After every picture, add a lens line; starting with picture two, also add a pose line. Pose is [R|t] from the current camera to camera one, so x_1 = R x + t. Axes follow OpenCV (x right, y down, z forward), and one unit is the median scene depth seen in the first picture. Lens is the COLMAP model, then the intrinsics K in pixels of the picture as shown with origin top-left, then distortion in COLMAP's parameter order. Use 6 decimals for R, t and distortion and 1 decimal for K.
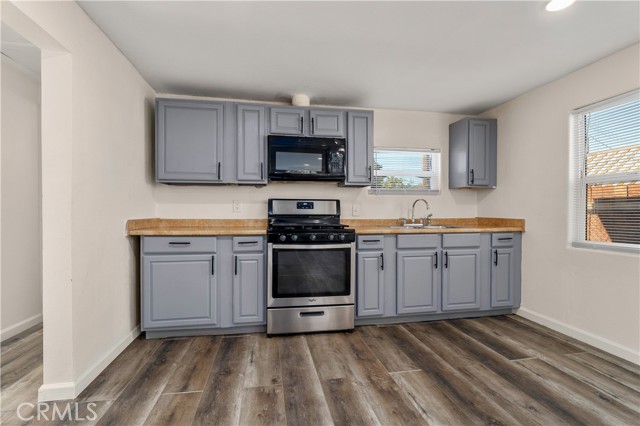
lens RADIAL K [[287.1, 0, 318.2], [0, 287.1, 215.9], [0, 0, 1]] dist [-0.008652, 0.000541]
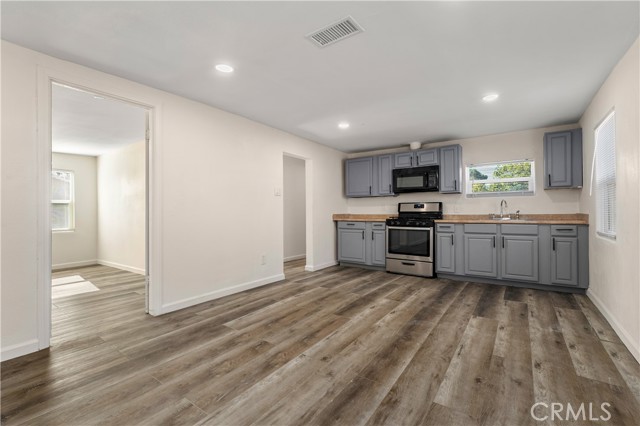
lens RADIAL K [[287.1, 0, 318.2], [0, 287.1, 215.9], [0, 0, 1]] dist [-0.008652, 0.000541]
pose [[0.703227, 0.003183, -0.710958, 0.833725], [-0.001488, 0.999994, 0.003005, 0.018220], [0.710964, -0.001055, 0.703228, -0.688076]]
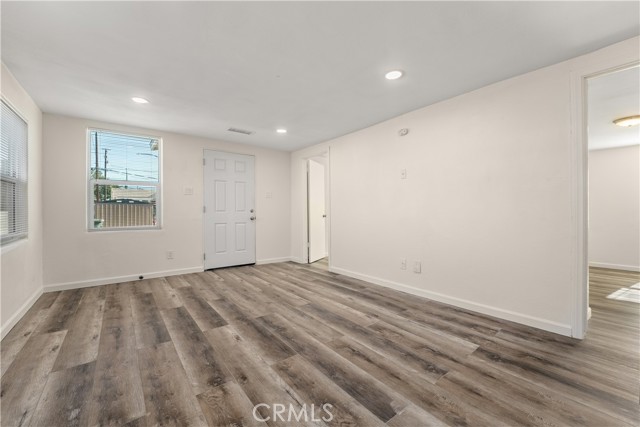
lens RADIAL K [[262.8, 0, 318.6], [0, 262.8, 212.6], [0, 0, 1]] dist [-0.012584, 0.000240]
pose [[-0.885482, 0.001729, -0.464670, 0.757660], [-0.007625, 0.999804, 0.018251, 0.015055], [0.464611, 0.019704, -0.885296, -0.366034]]
